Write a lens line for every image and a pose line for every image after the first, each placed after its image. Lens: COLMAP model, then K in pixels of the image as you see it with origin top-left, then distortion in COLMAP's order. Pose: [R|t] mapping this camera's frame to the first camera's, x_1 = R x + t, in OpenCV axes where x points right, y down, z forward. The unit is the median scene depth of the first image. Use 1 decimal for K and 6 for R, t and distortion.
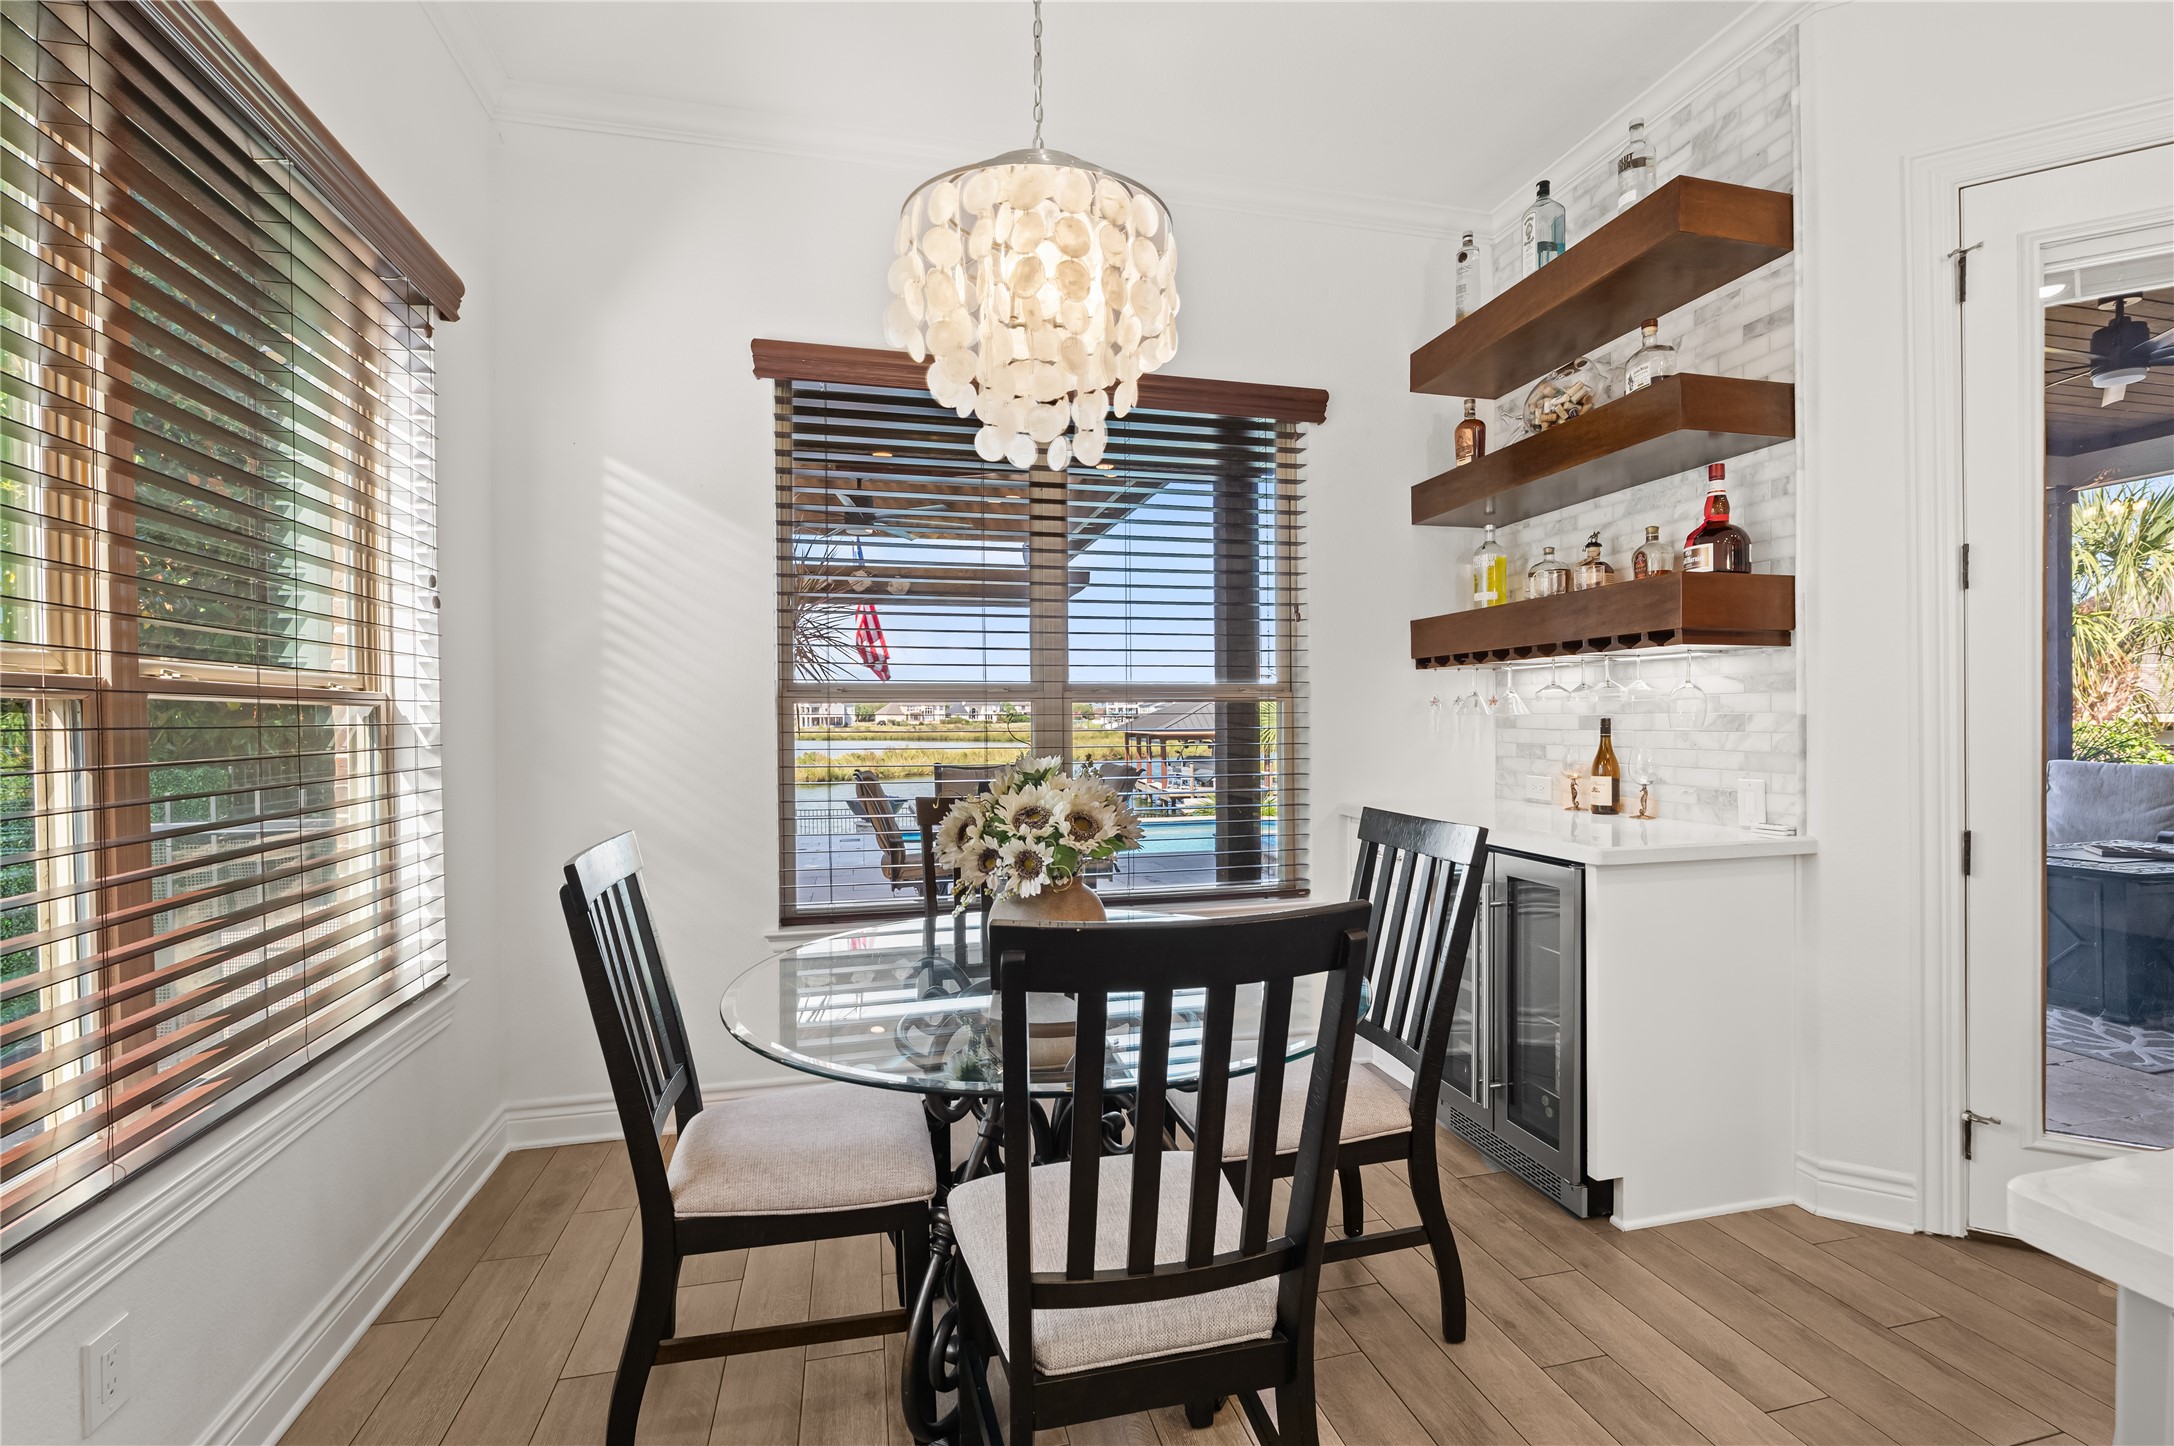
lens RADIAL K [[965.9, 0, 1092.2], [0, 965.9, 729.0], [0, 0, 1]] dist [-0.011732, 0.001276]
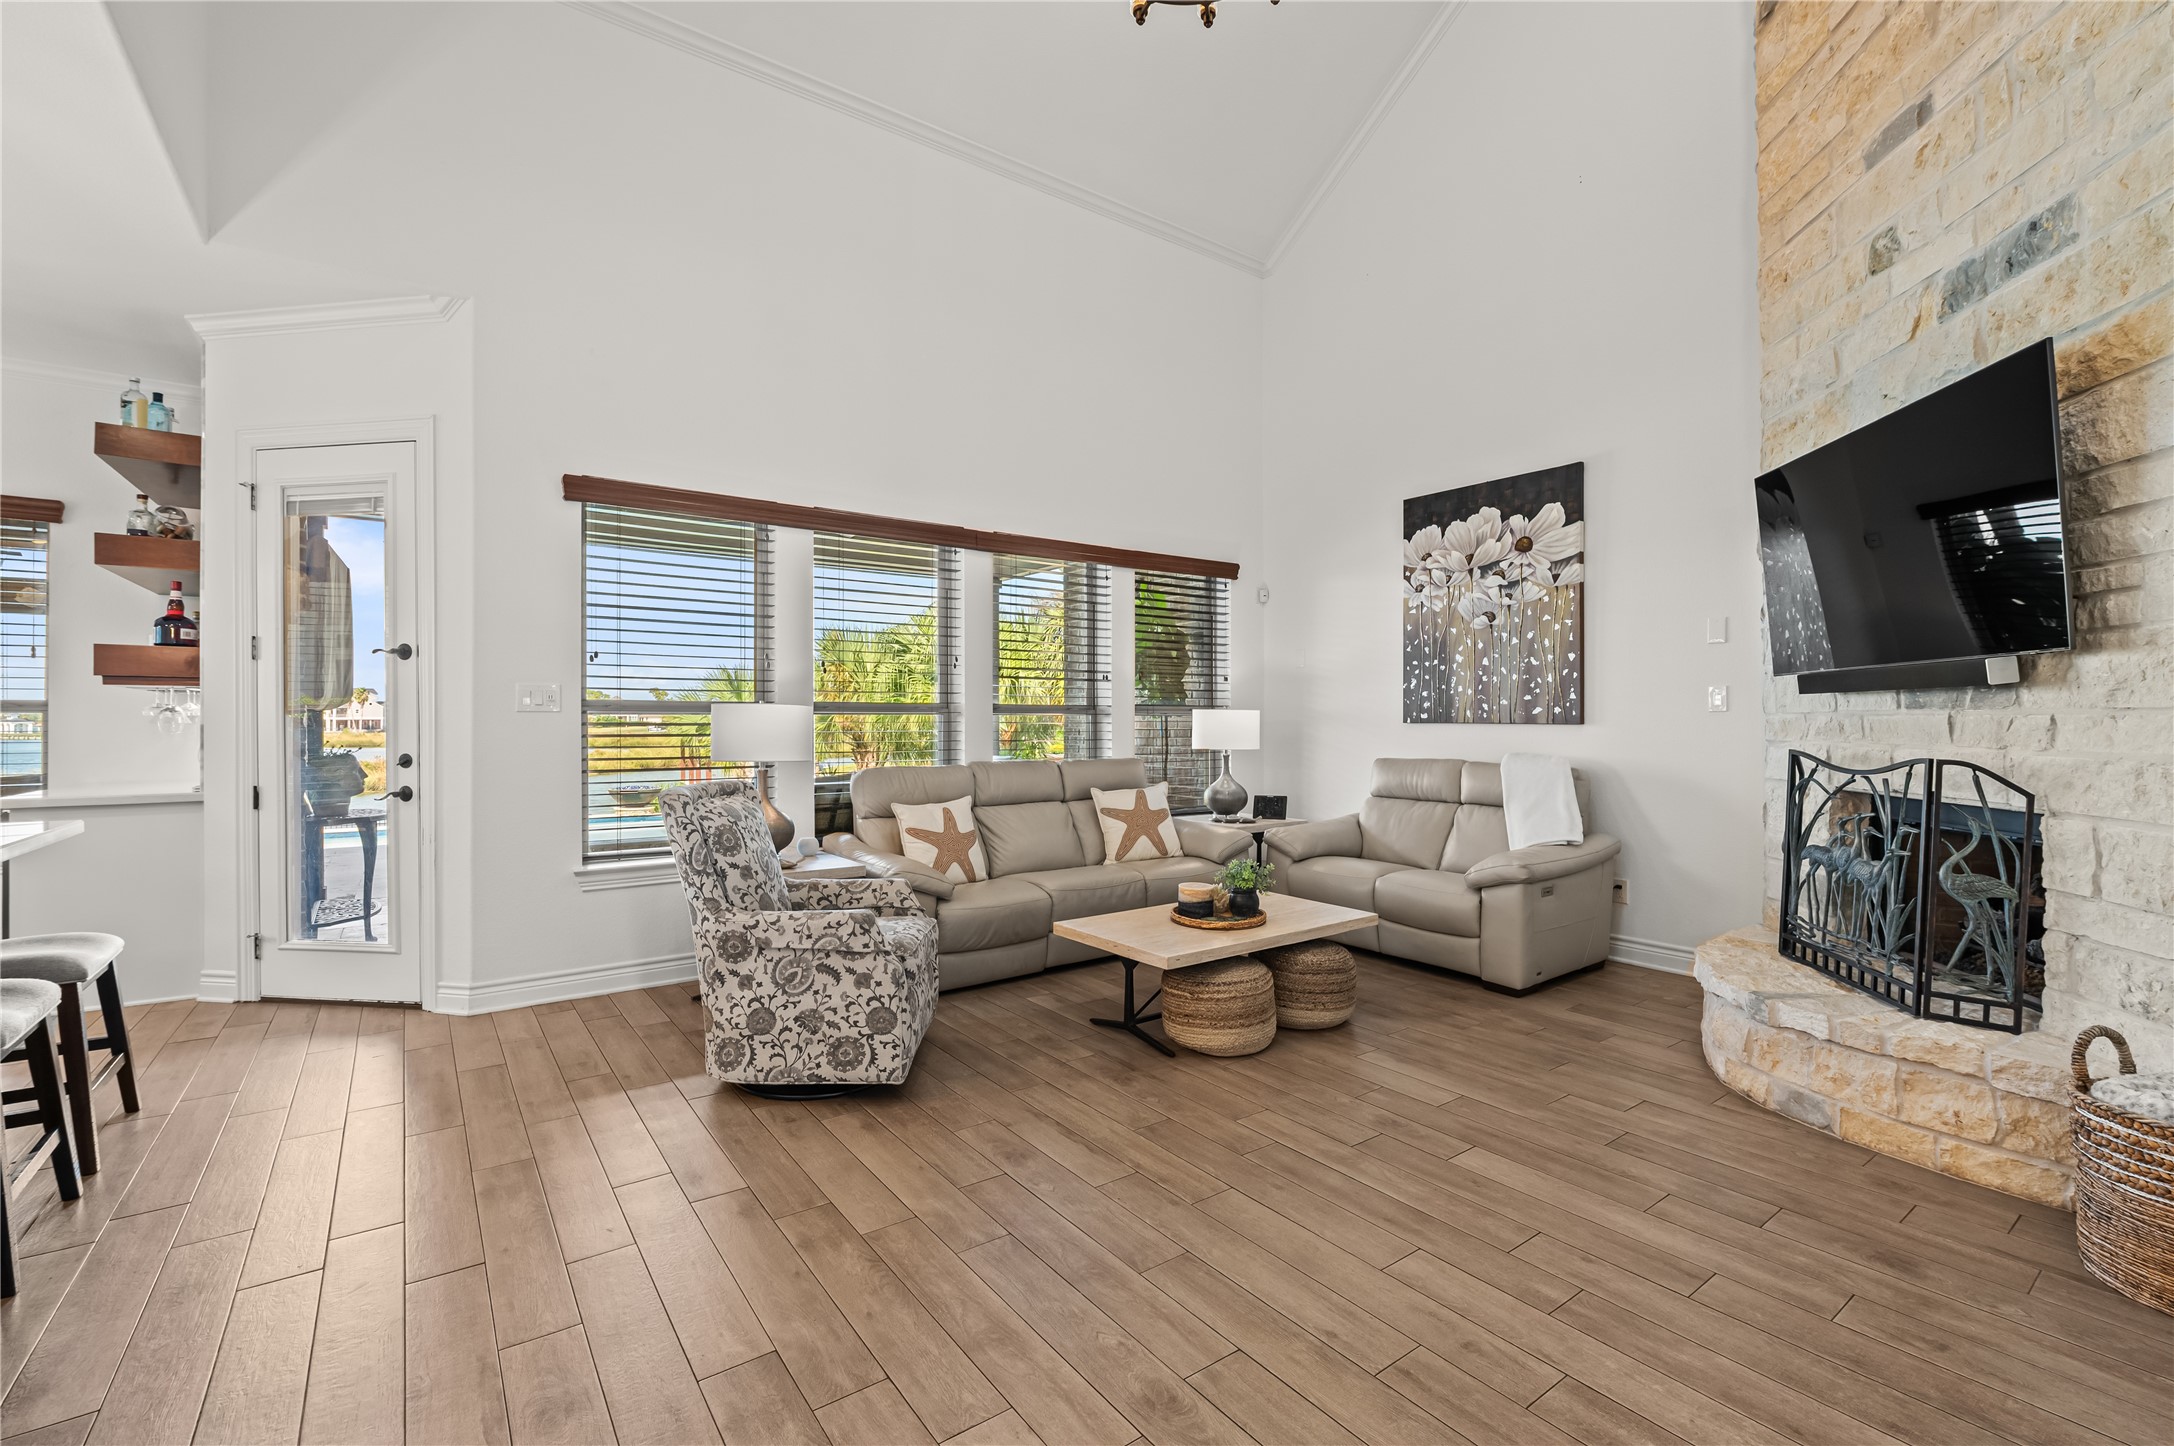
lens RADIAL K [[932.4, 0, 1091.9], [0, 932.4, 718.0], [0, 0, 1]] dist [-0.003405, -0.000893]
pose [[0.924696, 0.006422, 0.380653, 1.537950], [0.000399, 0.999841, -0.017837, 0.003774], [-0.380707, 0.016646, 0.924546, -1.190273]]
